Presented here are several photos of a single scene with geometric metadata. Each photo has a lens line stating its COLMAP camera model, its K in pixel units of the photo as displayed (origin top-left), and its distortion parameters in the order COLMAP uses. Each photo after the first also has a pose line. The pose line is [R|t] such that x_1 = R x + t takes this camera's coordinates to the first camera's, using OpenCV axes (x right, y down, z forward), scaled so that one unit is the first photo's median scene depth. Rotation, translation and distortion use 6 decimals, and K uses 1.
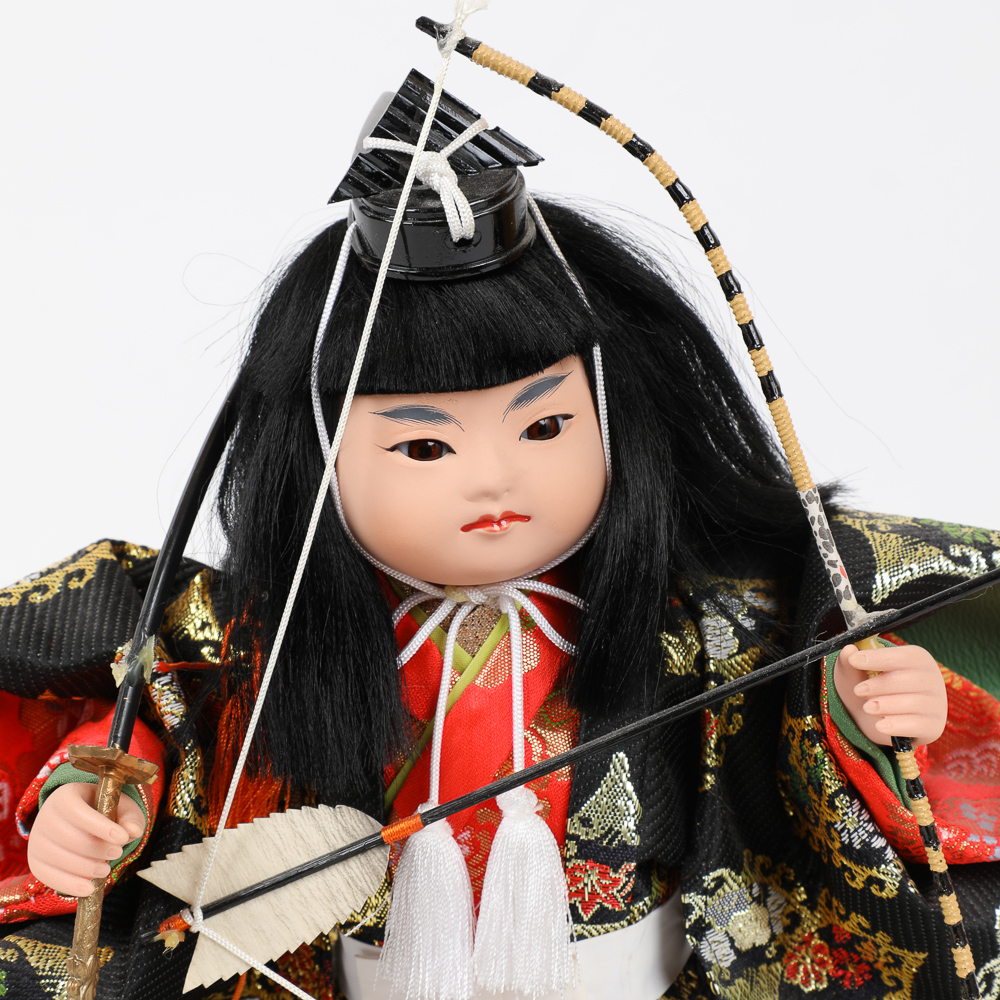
lens RADIAL K [[2378.1, 0, 453.7], [0, 2378.1, 526.0], [0, 0, 1]] dist [0.089017, 0.000000]
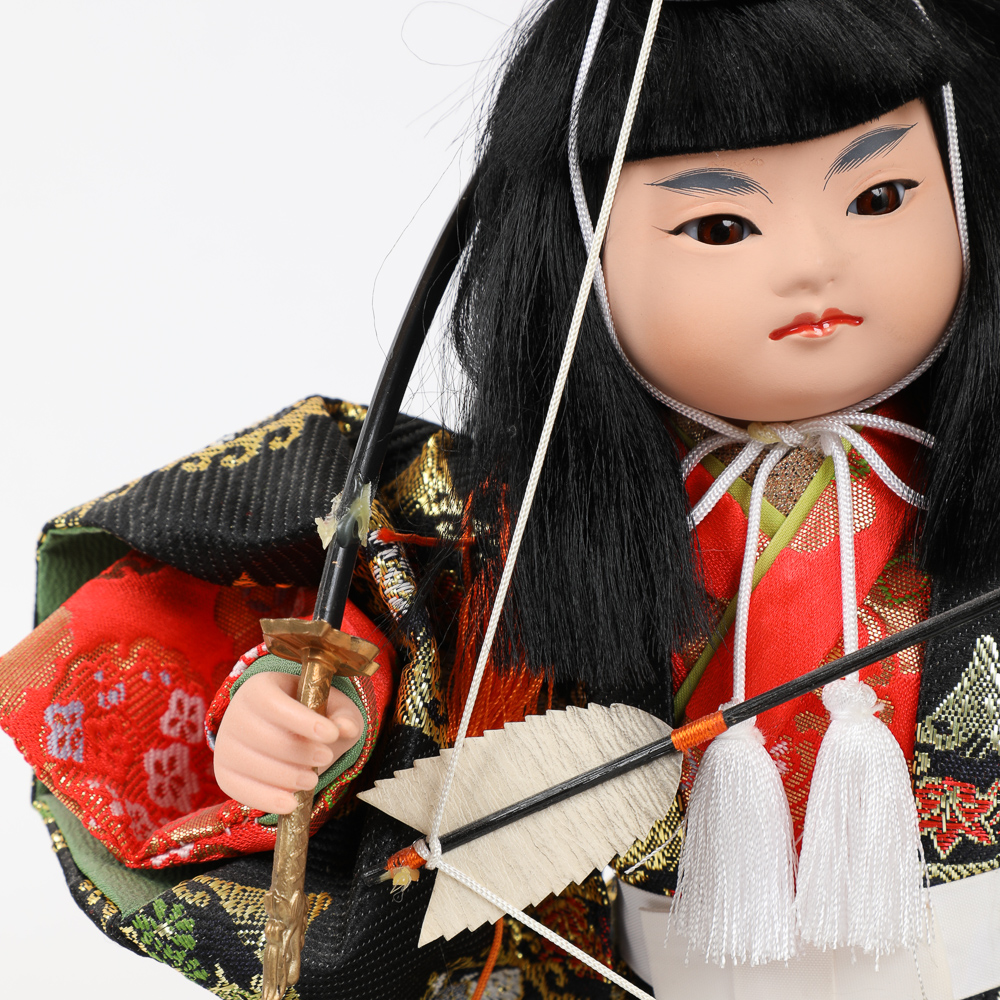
lens RADIAL K [[2378.1, 0, 456.8], [0, 2378.1, 621.2], [0, 0, 1]] dist [0.089017, 0.000000]
pose [[0.993327, -0.017855, -0.113943, -0.010675], [0.018823, 0.999795, 0.007422, 0.082178], [0.113787, -0.009517, 0.993460, 0.228518]]
